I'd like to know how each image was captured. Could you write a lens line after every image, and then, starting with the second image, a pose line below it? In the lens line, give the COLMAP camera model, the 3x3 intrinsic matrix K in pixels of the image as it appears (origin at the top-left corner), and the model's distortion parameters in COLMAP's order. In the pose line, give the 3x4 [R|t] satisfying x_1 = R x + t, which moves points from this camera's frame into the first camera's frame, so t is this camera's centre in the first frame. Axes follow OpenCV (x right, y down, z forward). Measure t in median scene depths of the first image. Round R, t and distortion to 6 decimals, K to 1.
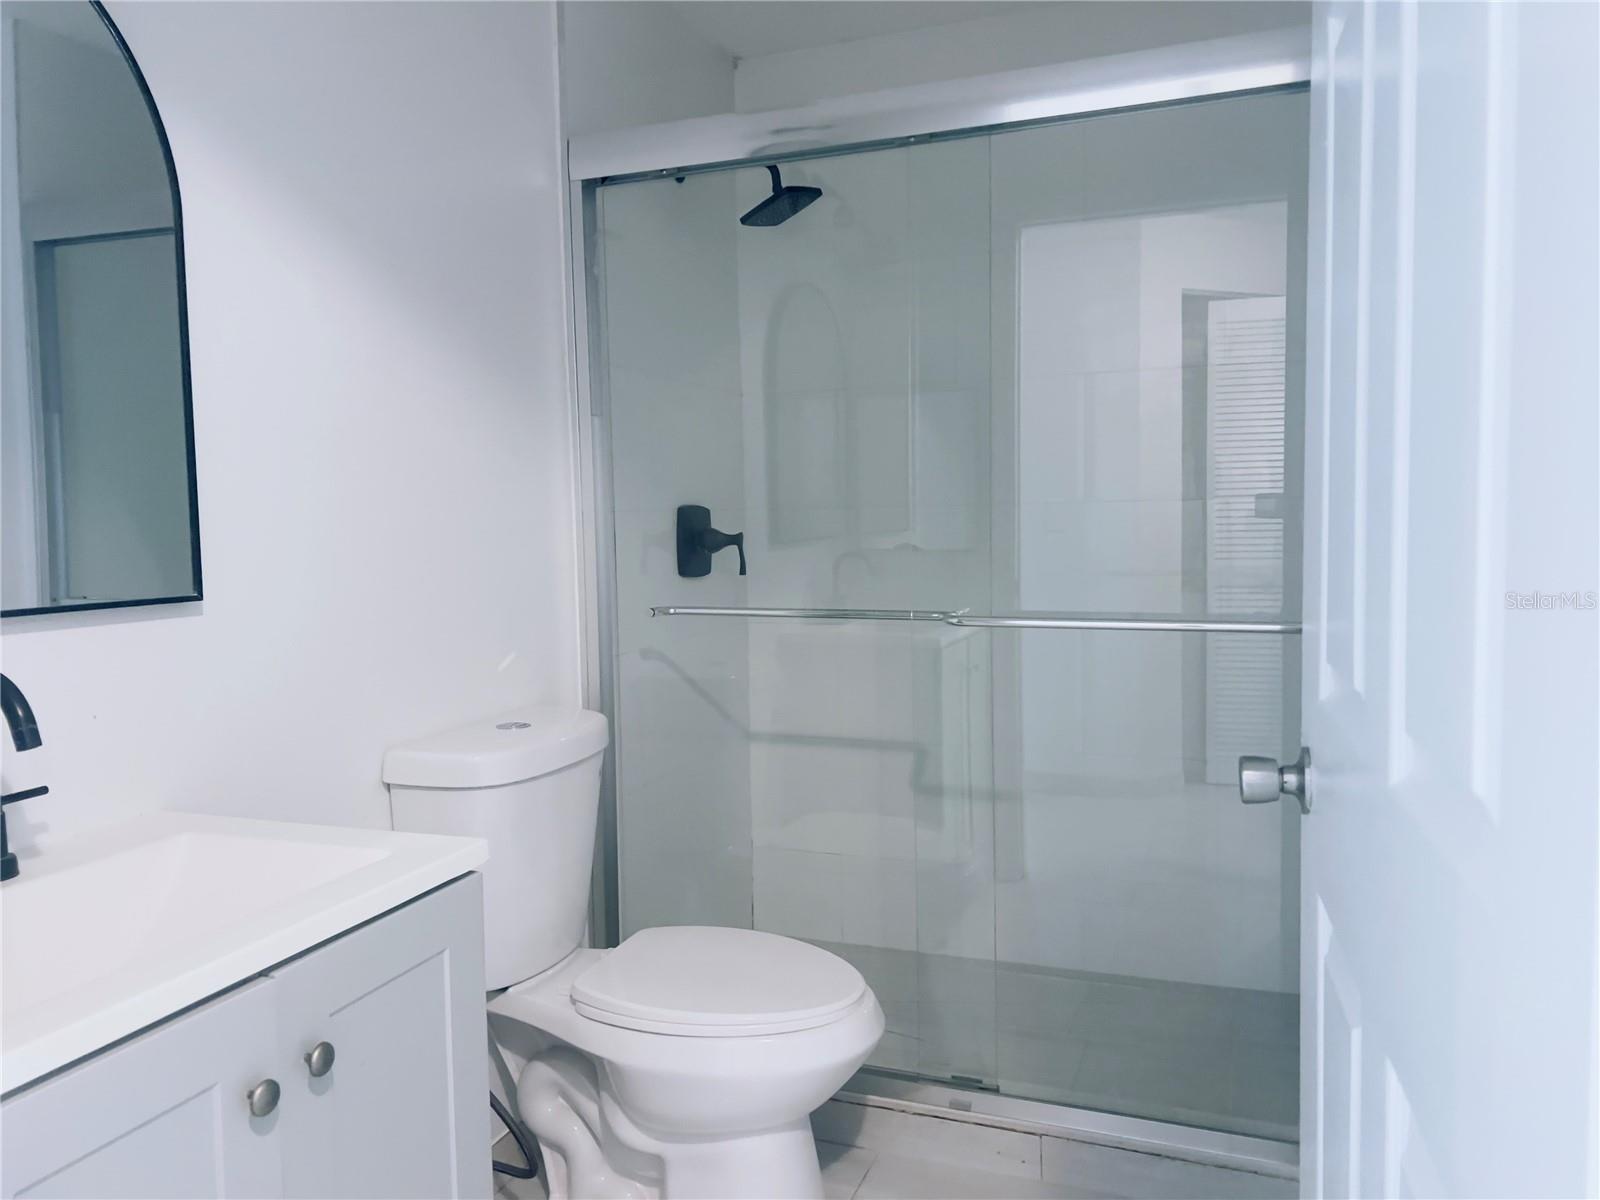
lens RADIAL K [[1199.8, 0, 792.3], [0, 1199.8, 605.7], [0, 0, 1]] dist [0.058544, -0.065633]
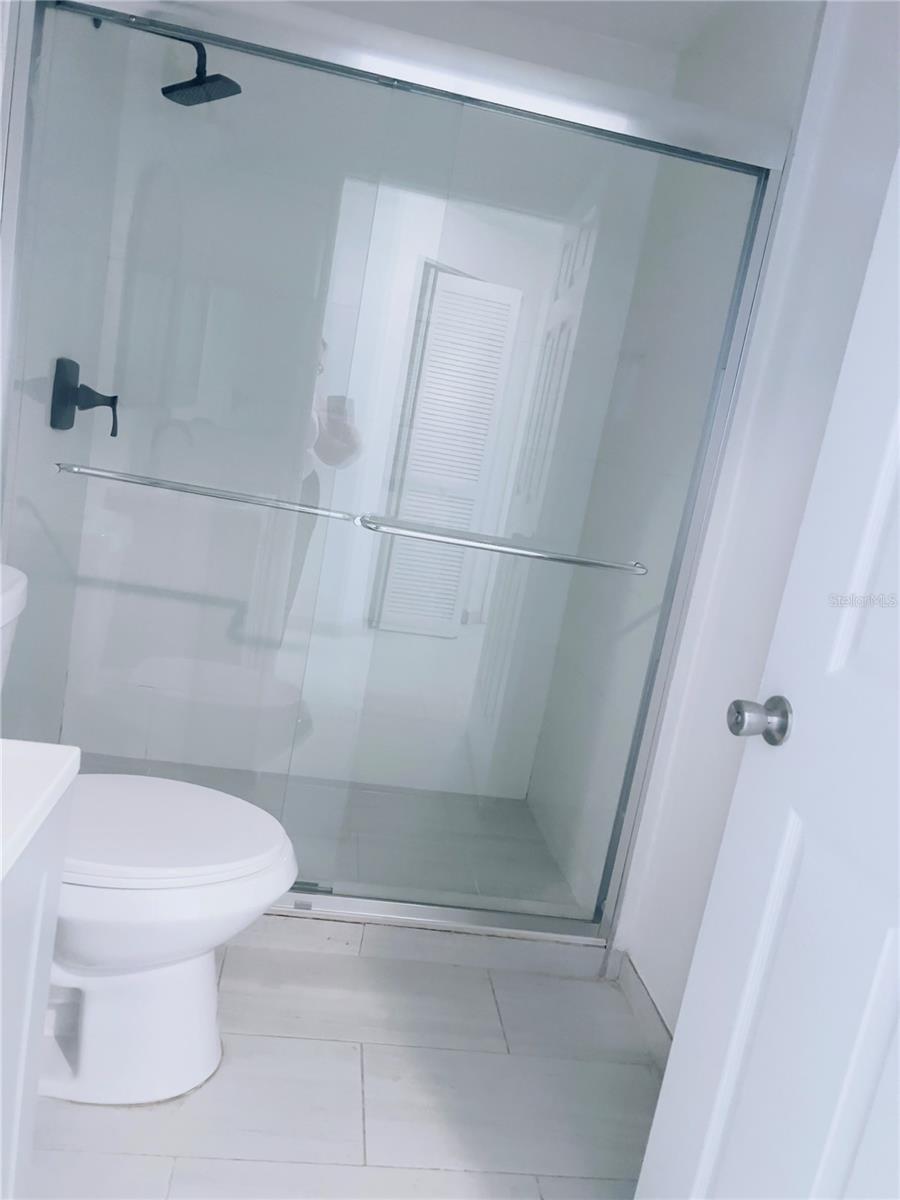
lens RADIAL K [[910.3, 0, 450.3], [0, 910.3, 598.5], [0, 0, 1]] dist [0.017780, -0.006764]
pose [[0.854641, 0.081989, 0.512706, -0.217240], [-0.158998, 0.981342, 0.108108, -0.022381], [-0.494276, -0.173913, 0.851731, 0.160463]]
